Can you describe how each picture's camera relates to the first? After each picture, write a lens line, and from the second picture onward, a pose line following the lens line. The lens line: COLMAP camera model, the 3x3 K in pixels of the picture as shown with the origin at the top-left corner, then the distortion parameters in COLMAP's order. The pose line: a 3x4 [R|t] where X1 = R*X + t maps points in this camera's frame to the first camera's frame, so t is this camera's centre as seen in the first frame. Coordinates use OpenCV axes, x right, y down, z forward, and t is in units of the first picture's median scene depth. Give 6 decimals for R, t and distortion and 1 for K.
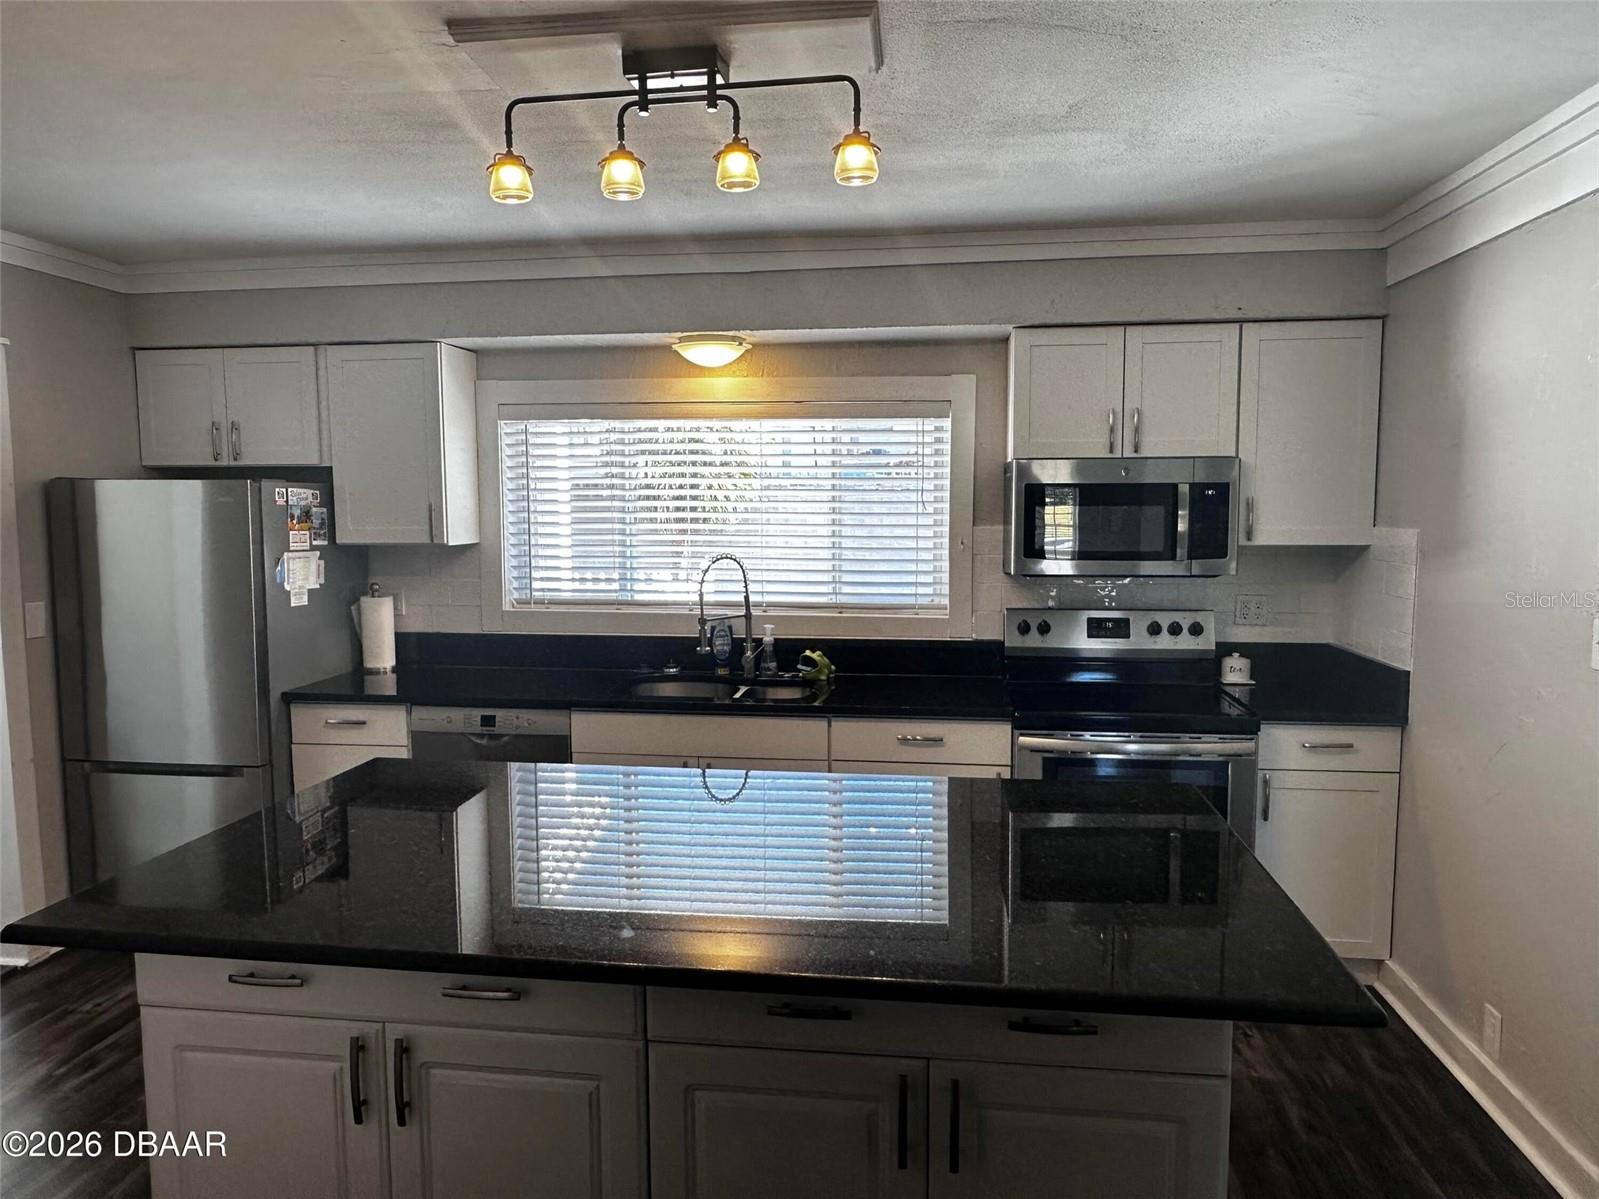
lens RADIAL K [[1050.7, 0, 801.3], [0, 1050.7, 594.4], [0, 0, 1]] dist [-0.019030, 0.002981]
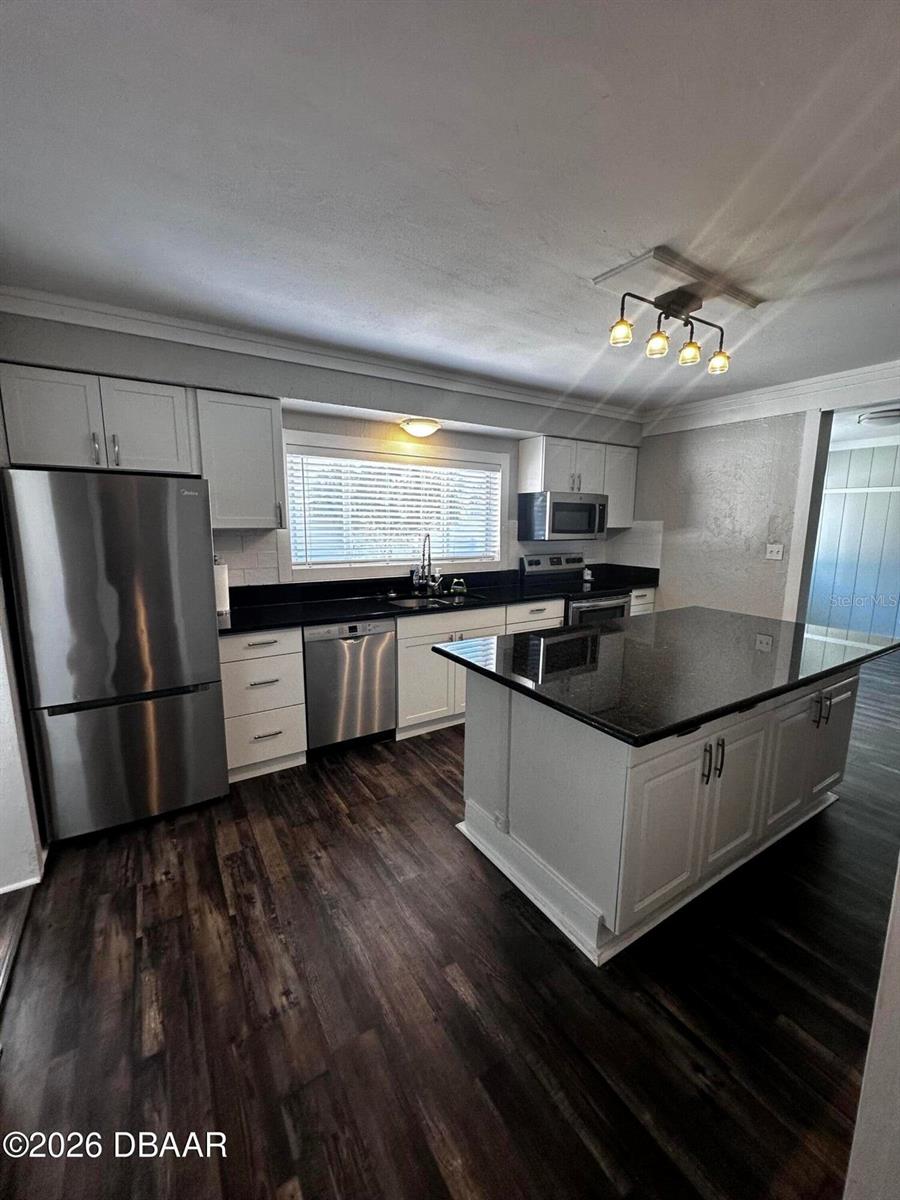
lens RADIAL K [[479.6, 0, 450.7], [0, 479.6, 603.9], [0, 0, 1]] dist [-0.001638, 0.000006]
pose [[0.764052, -0.101355, 0.637144, -0.630065], [0.047737, 0.993757, 0.100839, 0.004729], [-0.643386, -0.046631, 0.764120, 0.262372]]
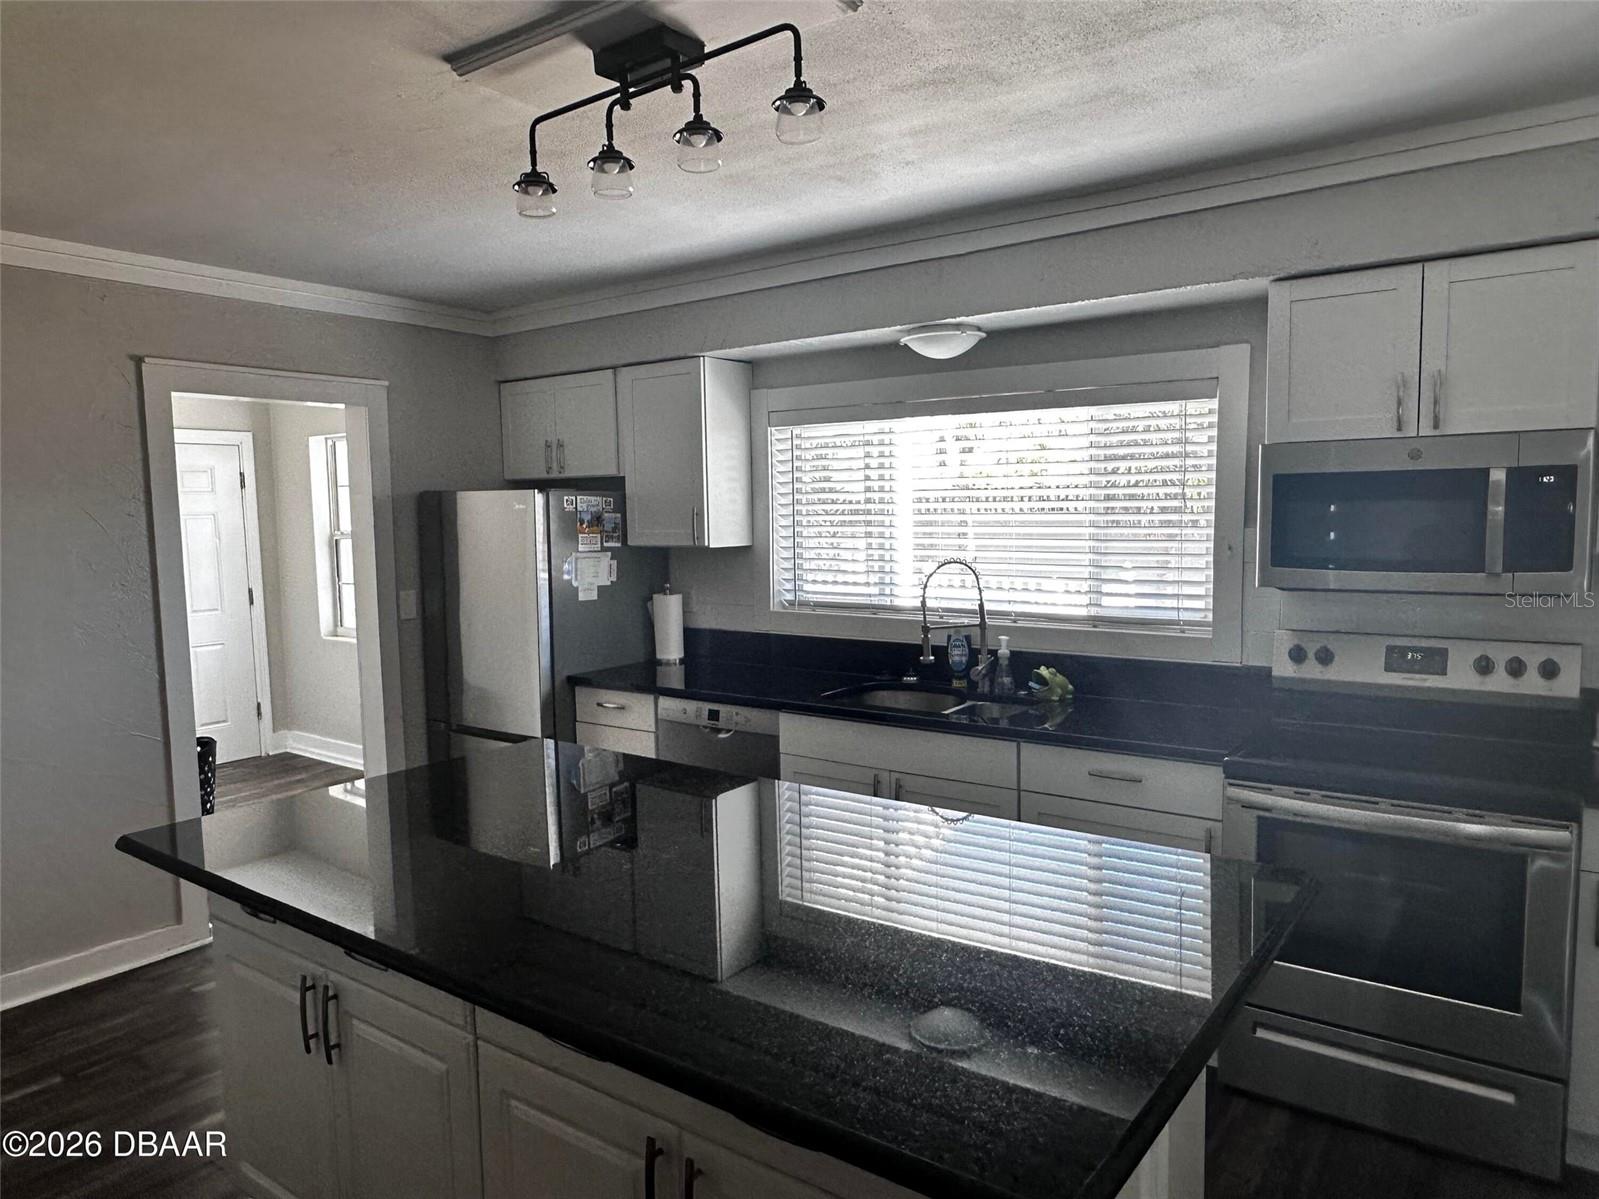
lens RADIAL K [[1050.7, 0, 800.5], [0, 1050.7, 597.0], [0, 0, 1]] dist [-0.019030, 0.002981]
pose [[0.877447, 0.027475, -0.478886, 0.254408], [-0.029269, 0.999565, 0.003719, -0.003334], [0.478780, 0.010753, 0.877869, 0.112892]]
